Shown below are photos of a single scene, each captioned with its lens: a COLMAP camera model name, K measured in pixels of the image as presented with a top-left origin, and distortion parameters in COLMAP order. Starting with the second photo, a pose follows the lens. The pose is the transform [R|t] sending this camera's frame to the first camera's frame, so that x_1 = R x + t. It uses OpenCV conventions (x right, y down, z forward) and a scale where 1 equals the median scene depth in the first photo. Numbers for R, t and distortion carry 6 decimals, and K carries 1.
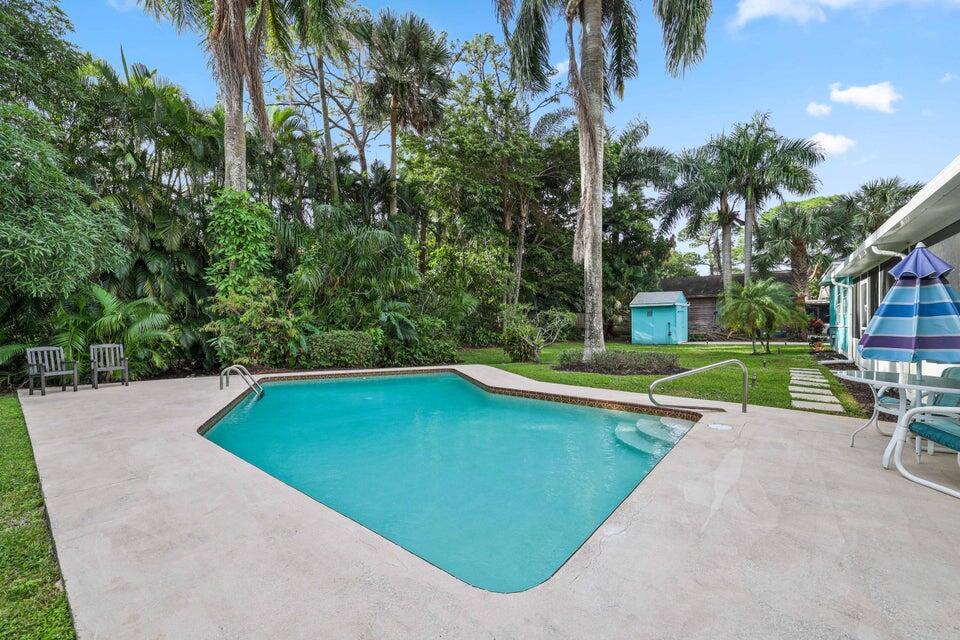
lens RADIAL K [[394.5, 0, 481.0], [0, 394.5, 328.6], [0, 0, 1]] dist [-0.004122, -0.000430]
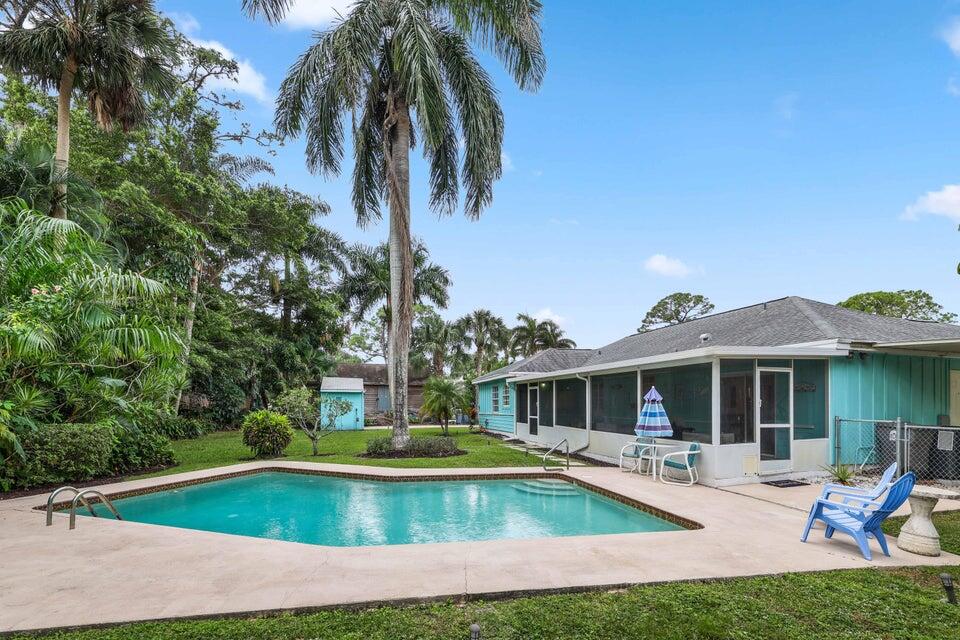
lens RADIAL K [[473.7, 0, 463.1], [0, 473.7, 396.9], [0, 0, 1]] dist [-0.005599, -0.000798]
pose [[0.604046, 0.029021, 0.796421, -0.376913], [-0.006444, 0.999482, -0.031532, -0.011068], [-0.796923, 0.013914, 0.603921, 0.038106]]
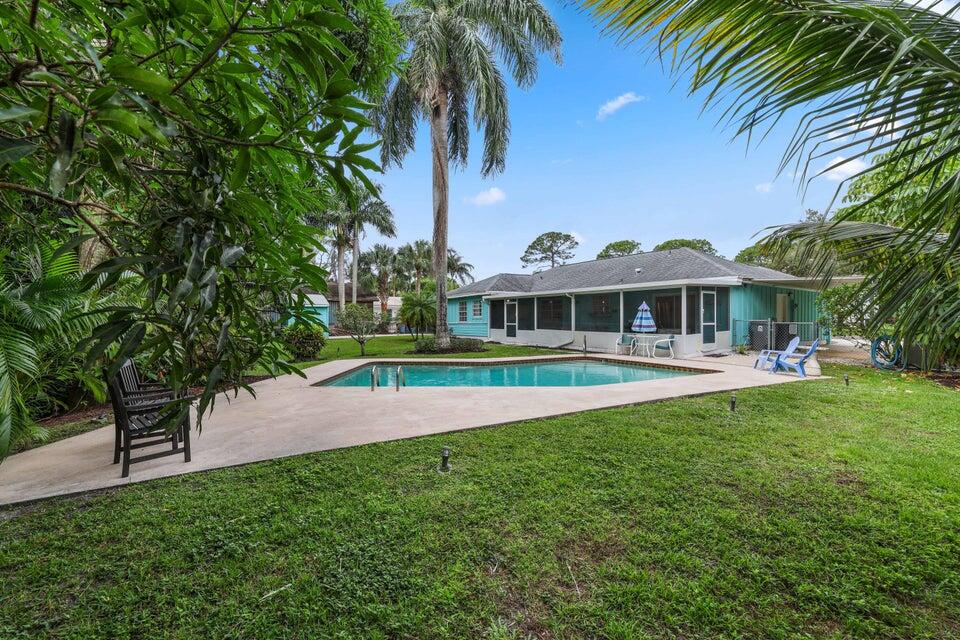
lens RADIAL K [[406.2, 0, 480.5], [0, 406.2, 319.4], [0, 0, 1]] dist [0.002377, 0.000128]
pose [[0.342758, 0.010531, 0.939365, -0.643745], [0.004656, 0.999906, -0.012909, 0.000932], [-0.939412, 0.008798, 0.342677, 0.217195]]
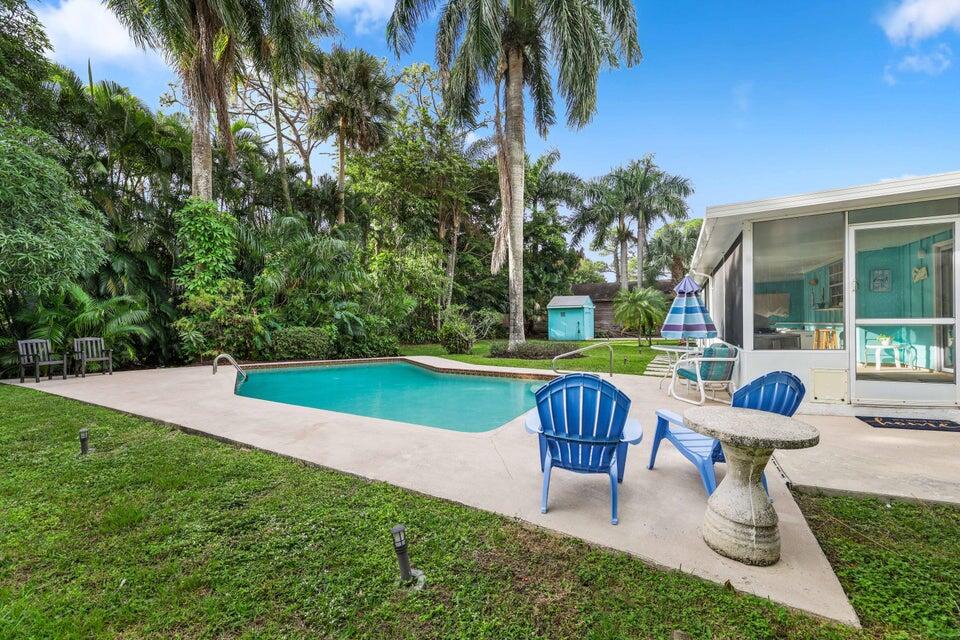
lens RADIAL K [[394.5, 0, 472.6], [0, 394.5, 322.4], [0, 0, 1]] dist [-0.004122, -0.000430]
pose [[0.986387, 0.003006, 0.164411, -0.035704], [-0.000028, 0.999836, -0.018114, 0.008499], [-0.164439, 0.017863, 0.986226, -0.131339]]
